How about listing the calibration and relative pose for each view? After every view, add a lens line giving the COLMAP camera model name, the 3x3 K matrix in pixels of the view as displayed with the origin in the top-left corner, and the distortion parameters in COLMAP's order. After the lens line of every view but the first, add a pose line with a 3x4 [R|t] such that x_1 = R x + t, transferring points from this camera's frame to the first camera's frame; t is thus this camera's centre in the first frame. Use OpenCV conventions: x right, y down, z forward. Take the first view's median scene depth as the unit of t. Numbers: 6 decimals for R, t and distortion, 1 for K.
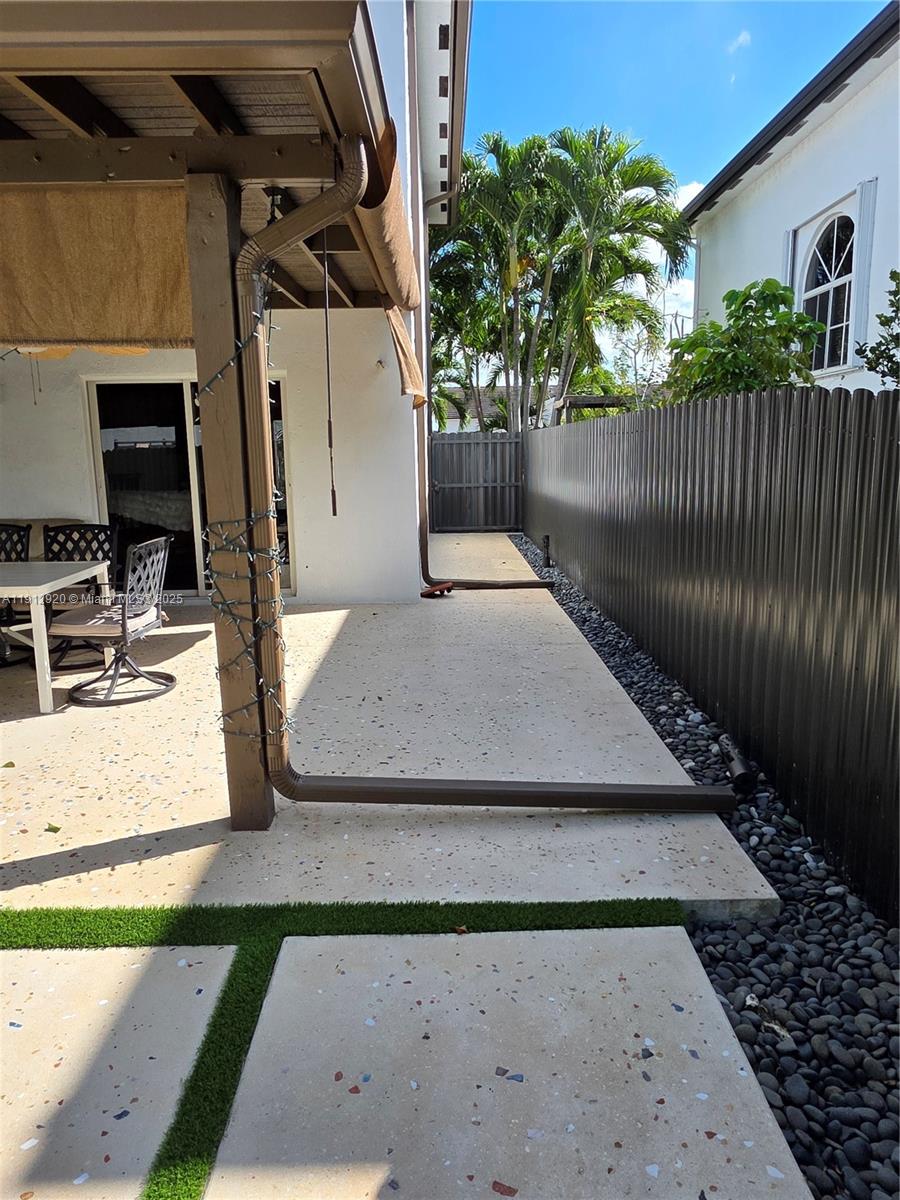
lens RADIAL K [[800.3, 0, 451.1], [0, 800.3, 593.8], [0, 0, 1]] dist [0.008164, -0.003130]
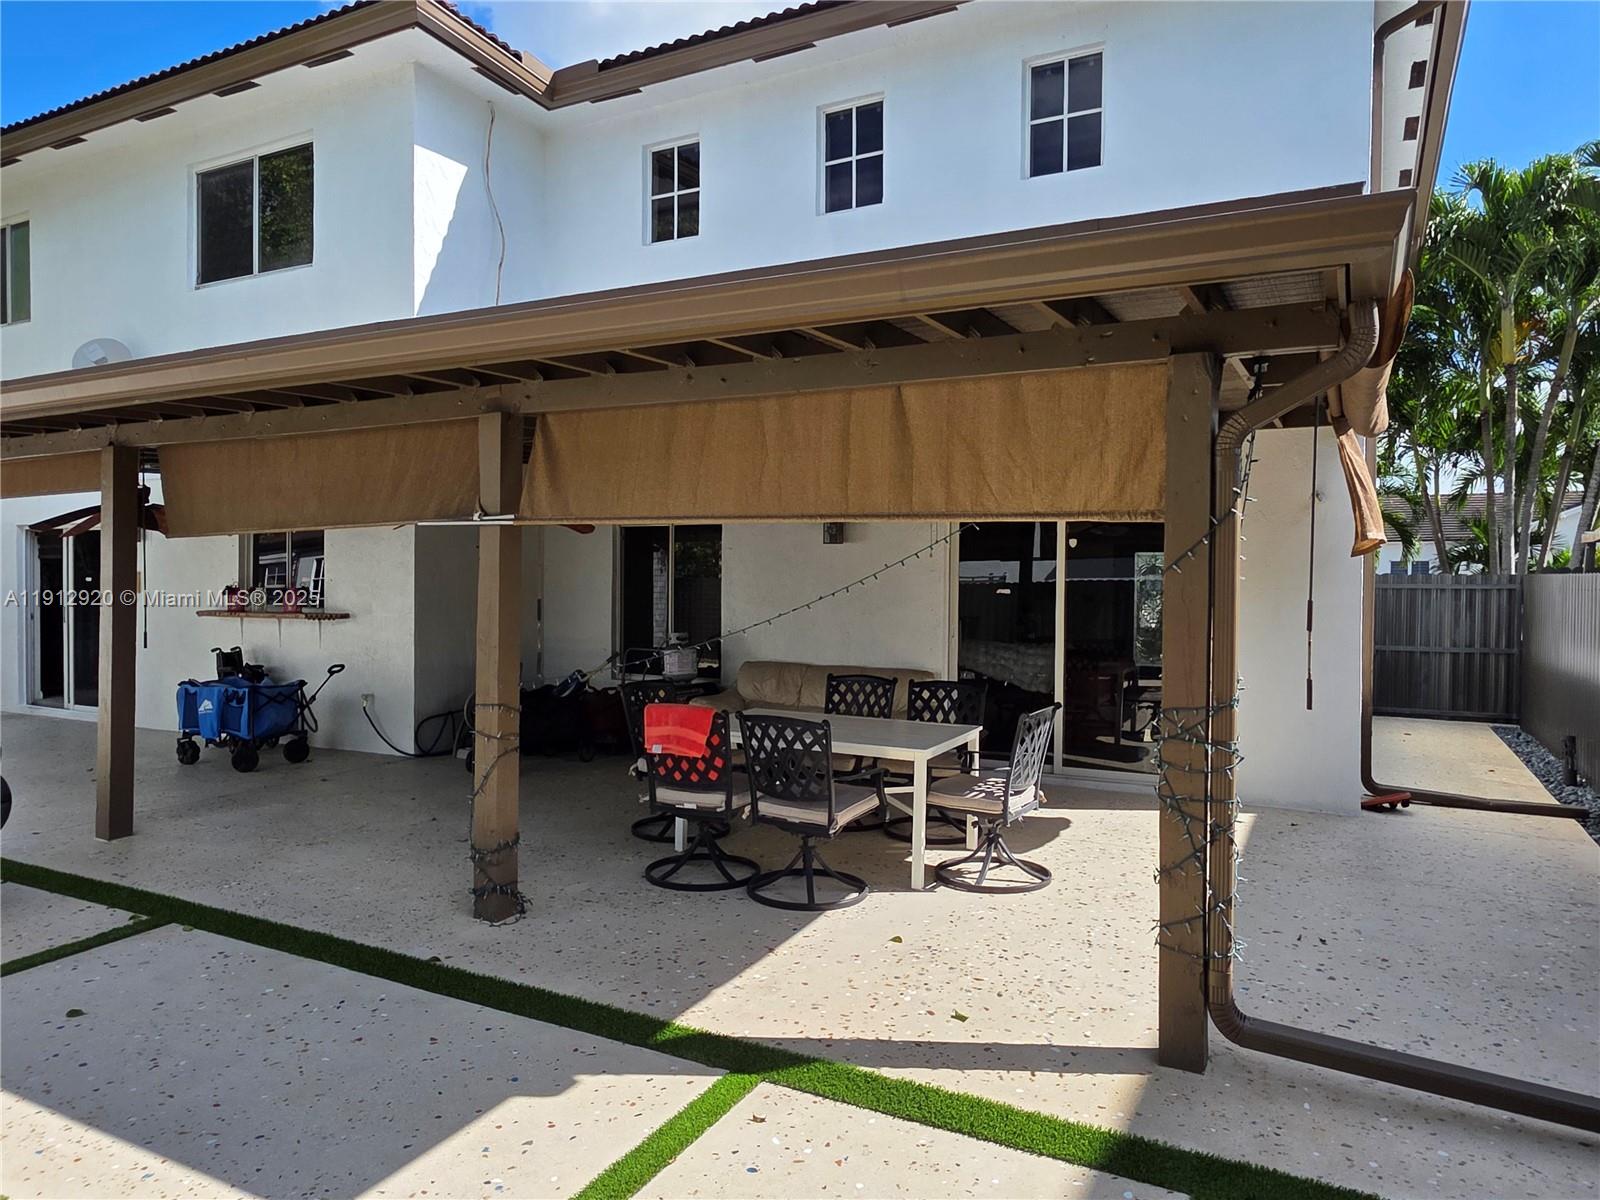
lens RADIAL K [[1067.0, 0, 795.5], [0, 1067.0, 603.2], [0, 0, 1]] dist [0.008164, -0.003130]
pose [[0.879140, 0.033490, -0.475385, -0.057509], [-0.106003, 0.986280, -0.126553, -0.004309], [0.464624, 0.161650, 0.870628, -0.173323]]
